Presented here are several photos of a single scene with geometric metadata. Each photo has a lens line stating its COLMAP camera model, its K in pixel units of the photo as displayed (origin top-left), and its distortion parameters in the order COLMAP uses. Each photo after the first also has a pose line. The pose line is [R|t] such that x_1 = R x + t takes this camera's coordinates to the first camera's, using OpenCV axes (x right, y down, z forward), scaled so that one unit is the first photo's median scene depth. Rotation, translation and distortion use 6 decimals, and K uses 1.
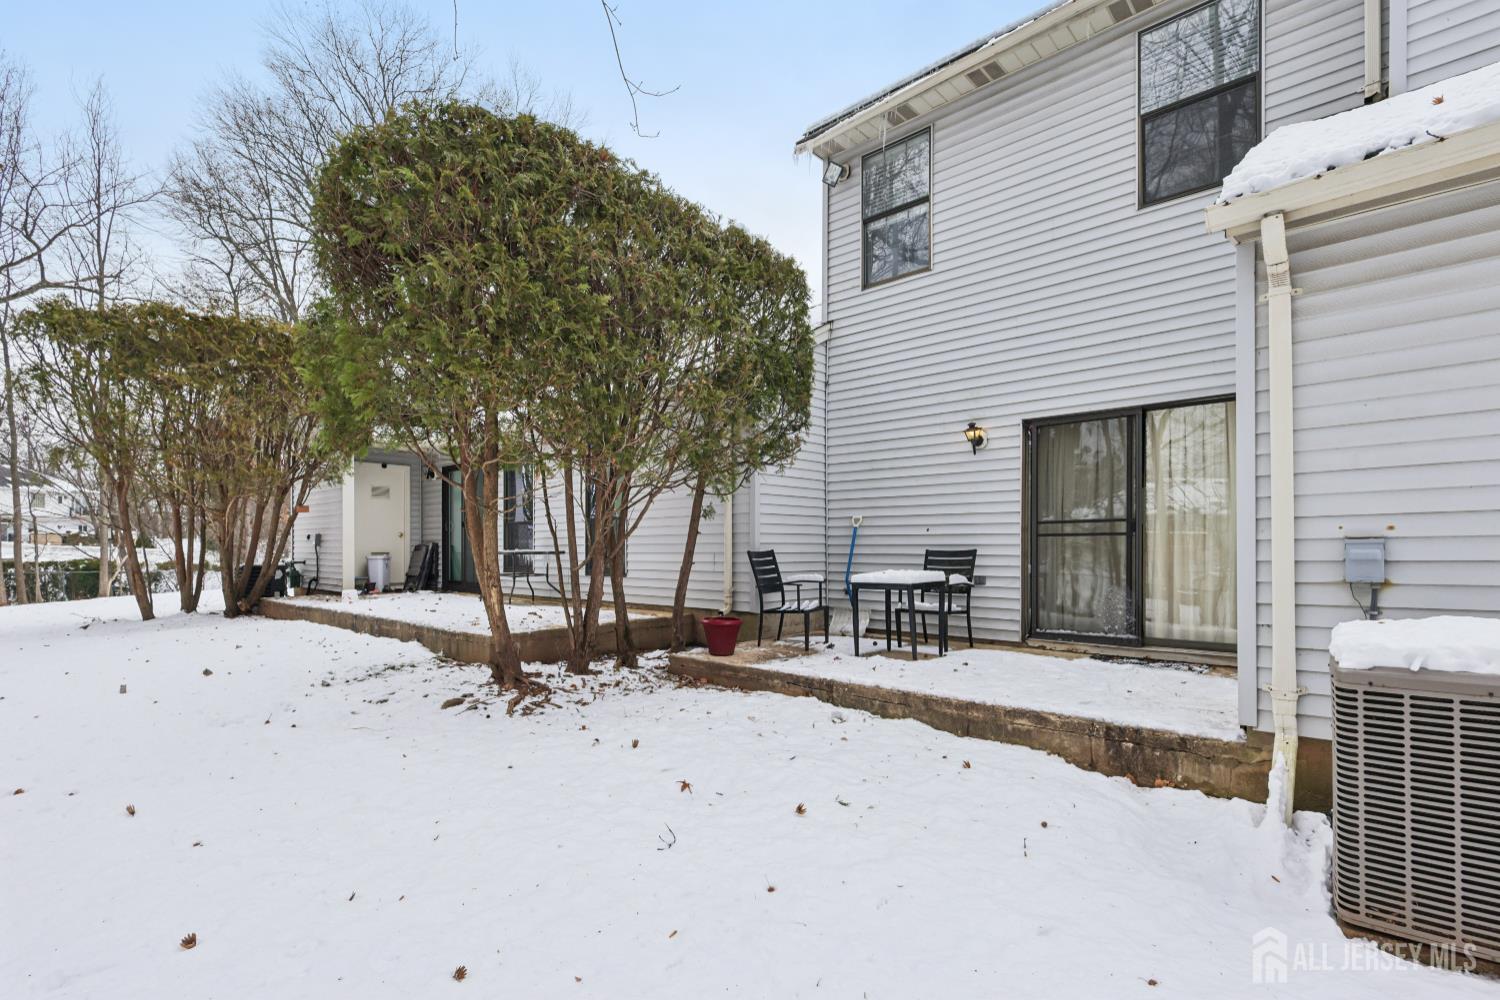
lens RADIAL K [[711.9, 0, 744.0], [0, 711.9, 545.0], [0, 0, 1]] dist [0.000419, 0.000763]
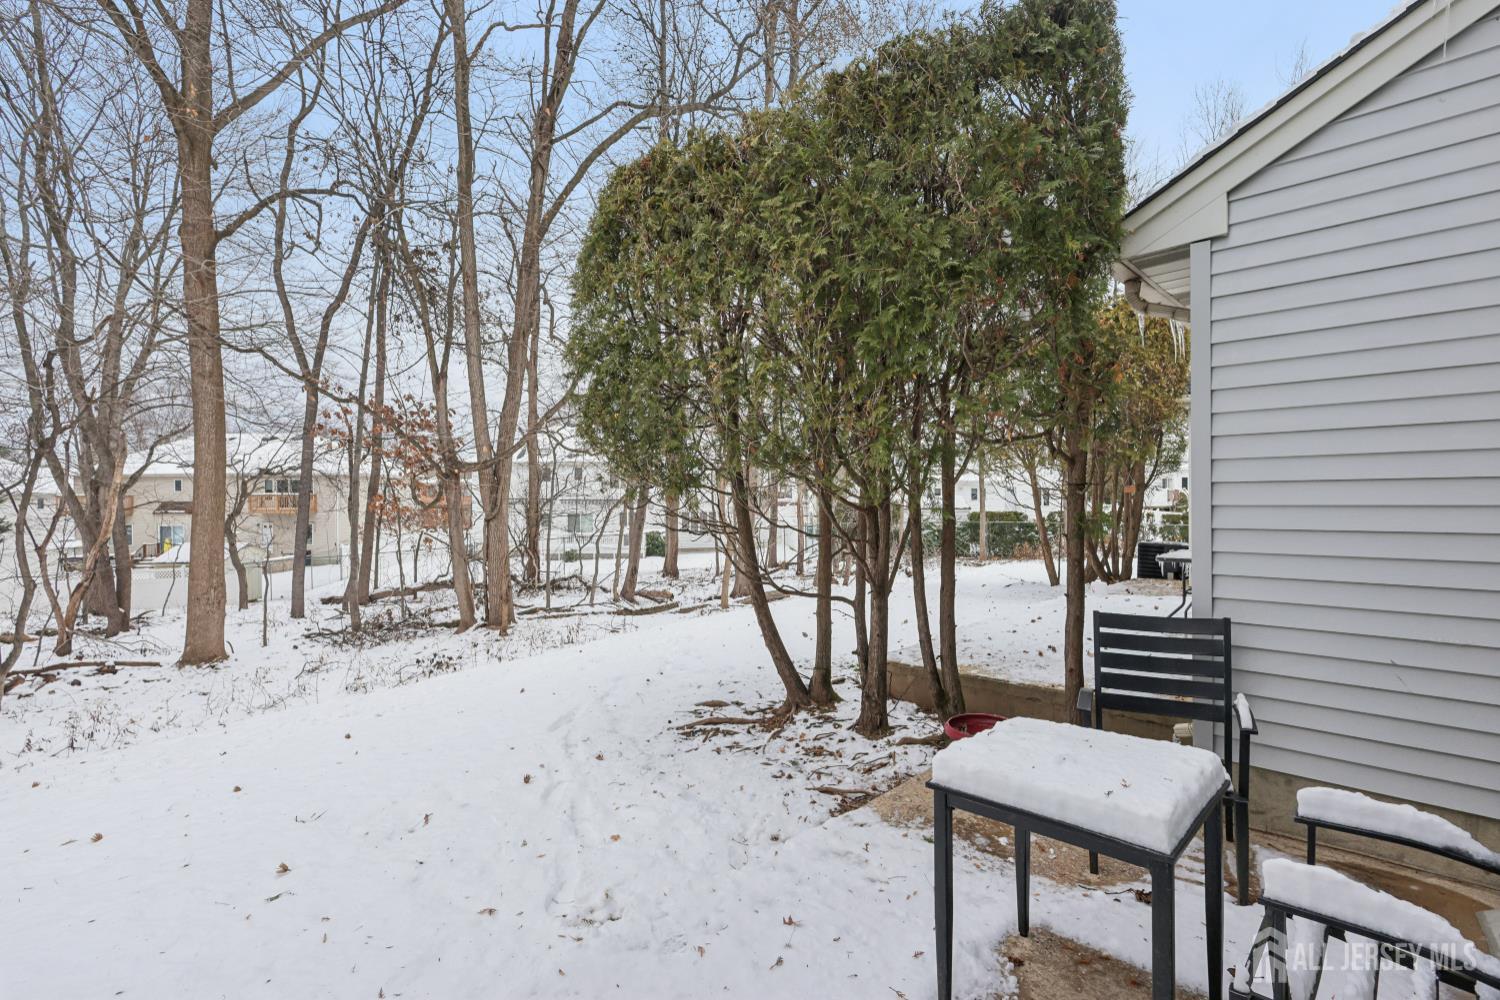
lens RADIAL K [[692.7, 0, 742.7], [0, 692.7, 497.9], [0, 0, 1]] dist [-0.007294, 0.002424]
pose [[-0.032993, -0.001124, -0.999455, 0.616734], [0.002821, 0.999995, -0.001218, -0.087789], [0.999452, -0.002860, -0.032990, 1.009109]]
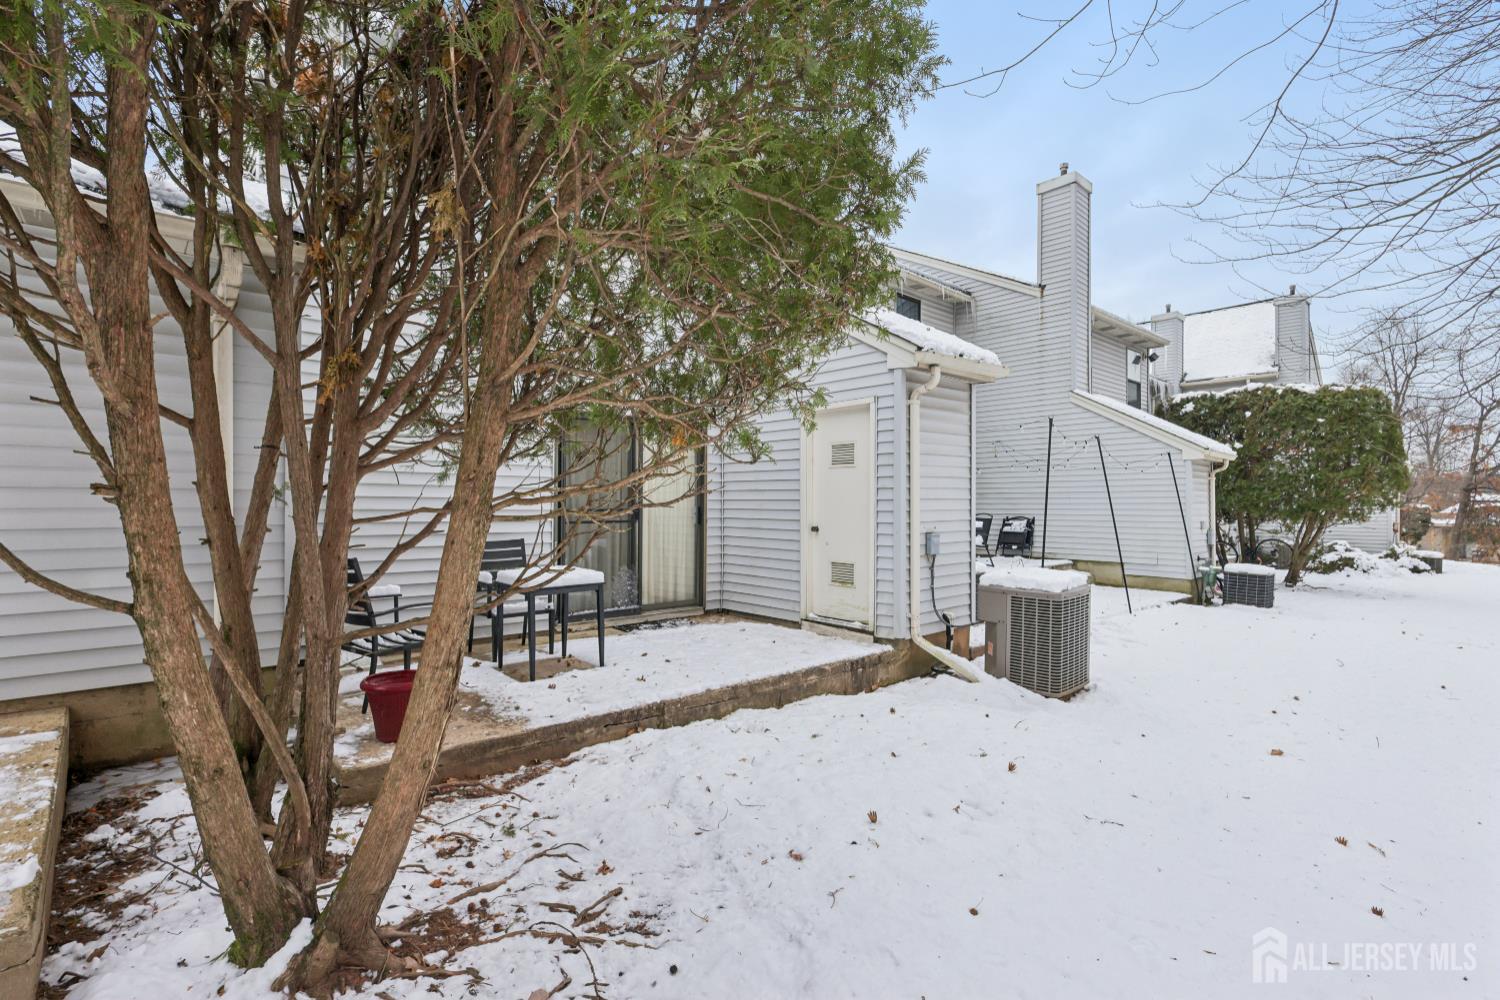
lens RADIAL K [[692.7, 0, 742.7], [0, 692.7, 497.9], [0, 0, 1]] dist [-0.007294, 0.002424]
pose [[0.102952, 0.012941, 0.994602, -0.701300], [-0.006828, 0.999901, -0.012303, -0.048712], [-0.994663, -0.005524, 0.103030, 0.801619]]
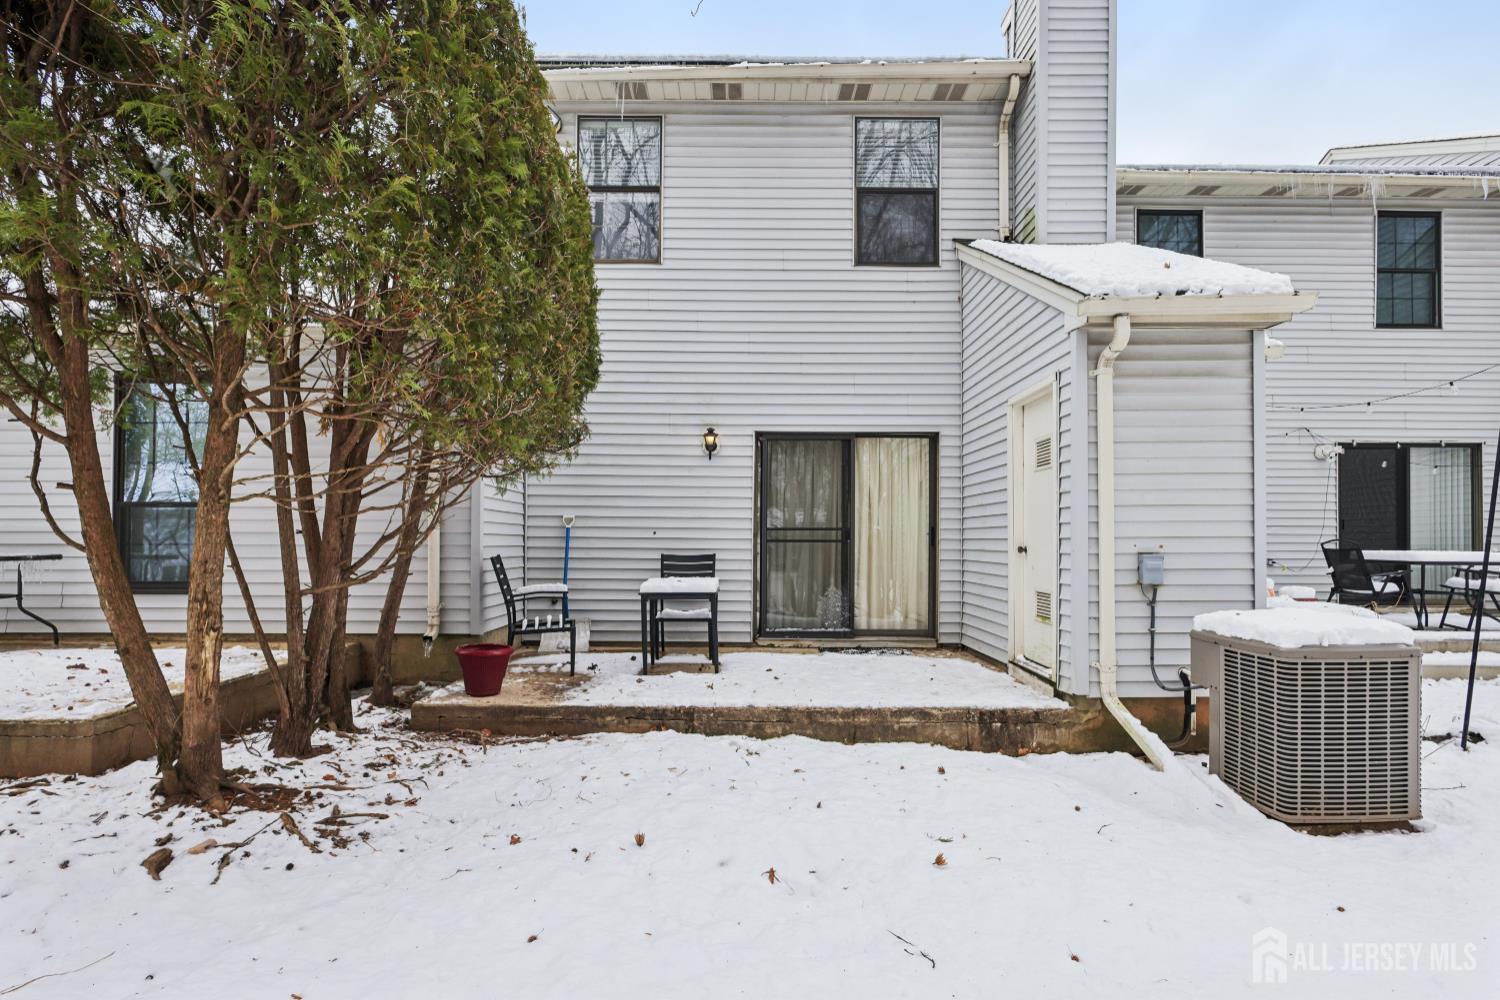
lens RADIAL K [[708.6, 0, 744.6], [0, 708.6, 532.1], [0, 0, 1]] dist [-0.003211, 0.001246]
pose [[0.730263, 0.016935, 0.682956, -0.423863], [-0.010277, 0.999852, -0.013805, -0.014809], [-0.683089, 0.003063, 0.730329, 0.308741]]
